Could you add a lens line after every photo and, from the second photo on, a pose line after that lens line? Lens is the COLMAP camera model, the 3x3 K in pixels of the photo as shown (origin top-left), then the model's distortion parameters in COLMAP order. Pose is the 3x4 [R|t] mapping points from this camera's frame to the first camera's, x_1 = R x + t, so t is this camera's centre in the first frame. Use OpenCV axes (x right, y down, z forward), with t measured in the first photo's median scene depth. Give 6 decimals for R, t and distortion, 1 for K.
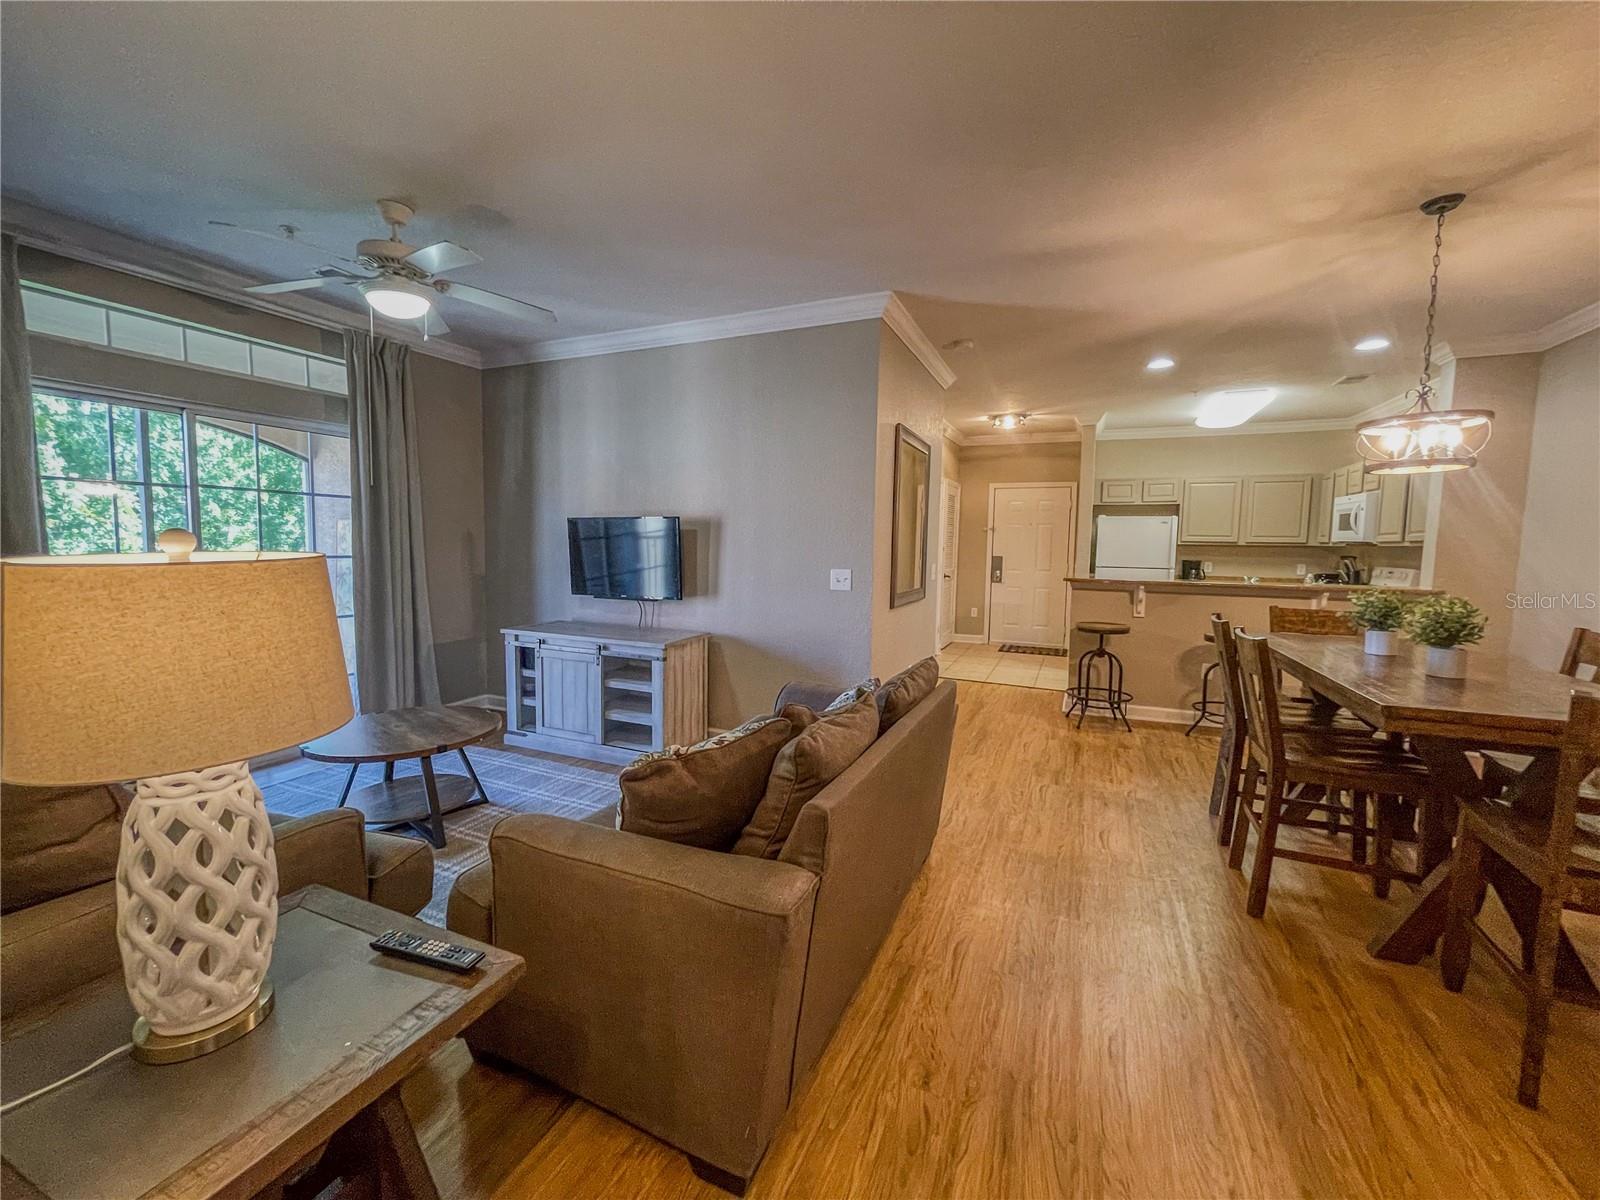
lens RADIAL K [[640.2, 0, 800.0], [0, 640.2, 600.0], [0, 0, 1]] dist [-0.000405, -0.000189]
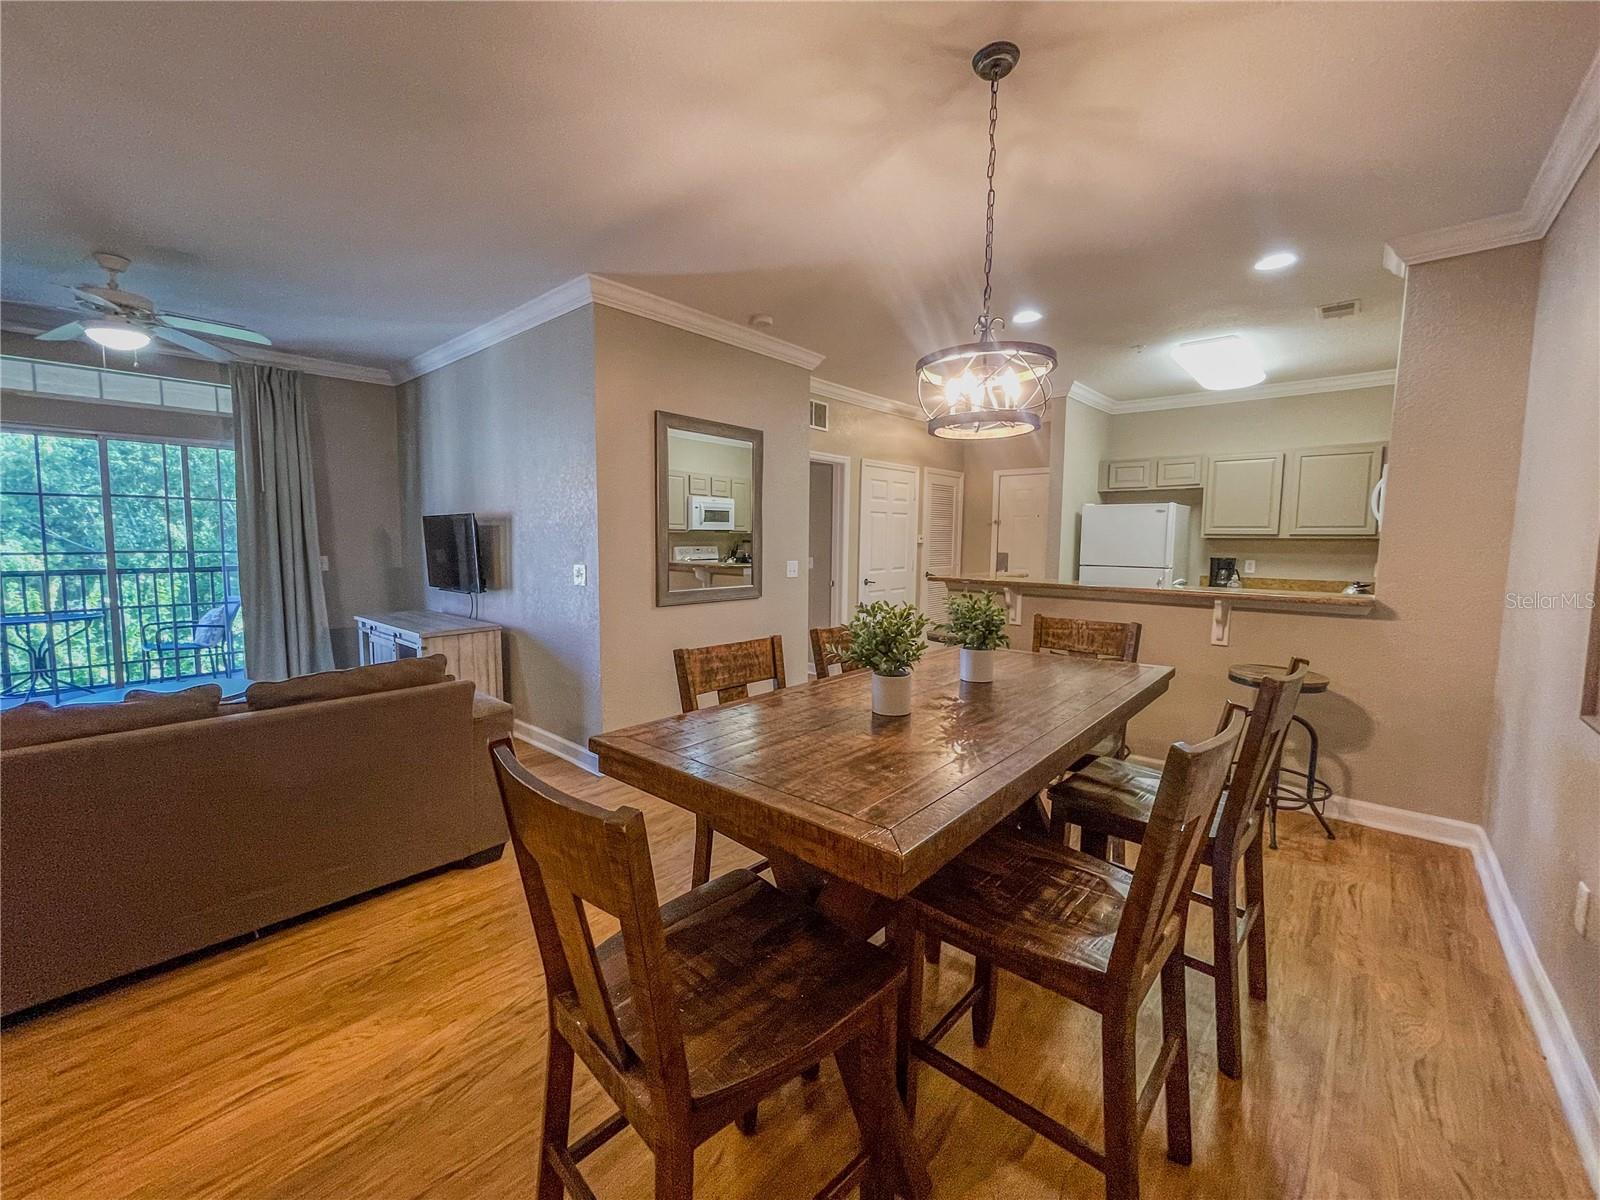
lens RADIAL K [[645.1, 0, 800.0], [0, 645.1, 600.0], [0, 0, 1]] dist [0.002915, 0.000271]
pose [[0.955524, 0.022682, -0.294041, 0.616235], [-0.021754, 0.999743, 0.006427, -0.007190], [0.294111, 0.000256, 0.955771, 0.143659]]
